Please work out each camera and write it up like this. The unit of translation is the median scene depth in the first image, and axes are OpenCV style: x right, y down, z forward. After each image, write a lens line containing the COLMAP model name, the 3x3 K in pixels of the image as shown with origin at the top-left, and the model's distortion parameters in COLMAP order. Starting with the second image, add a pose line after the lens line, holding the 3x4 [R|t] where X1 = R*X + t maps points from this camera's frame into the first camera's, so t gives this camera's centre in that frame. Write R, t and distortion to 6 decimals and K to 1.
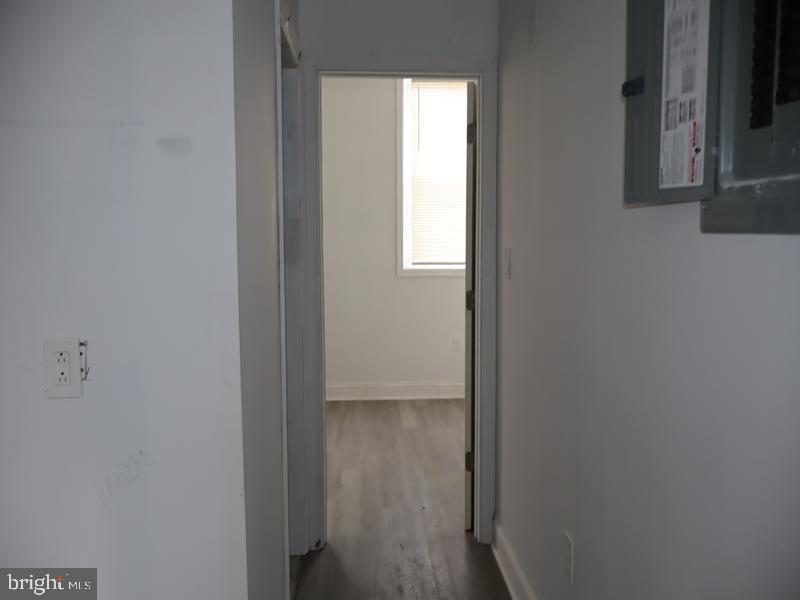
lens RADIAL K [[694.2, 0, 398.6], [0, 694.2, 274.0], [0, 0, 1]] dist [0.003986, 0.008938]
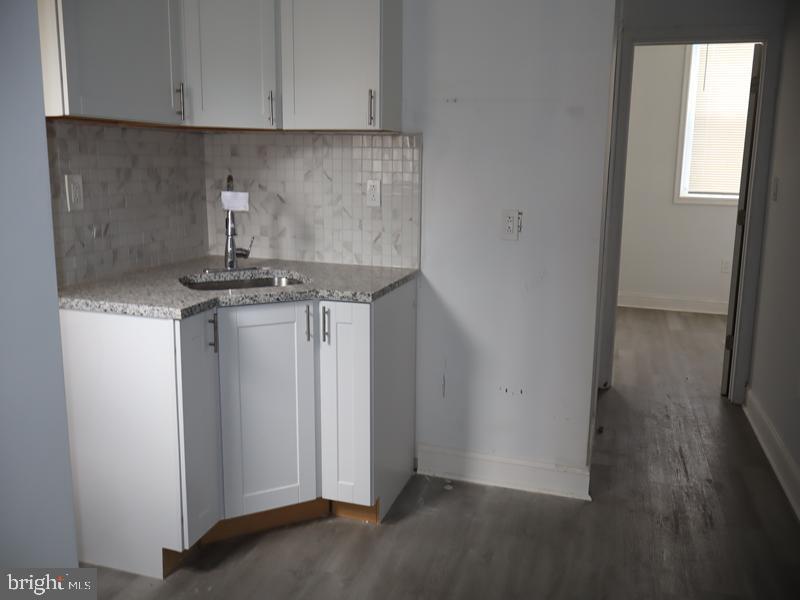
lens RADIAL K [[694.2, 0, 398.6], [0, 694.2, 274.0], [0, 0, 1]] dist [0.003986, 0.008938]
pose [[0.935984, 0.072518, -0.344493, -0.037965], [-0.040408, 0.994217, 0.099501, 0.039112], [0.349716, -0.079211, 0.933501, -0.421407]]
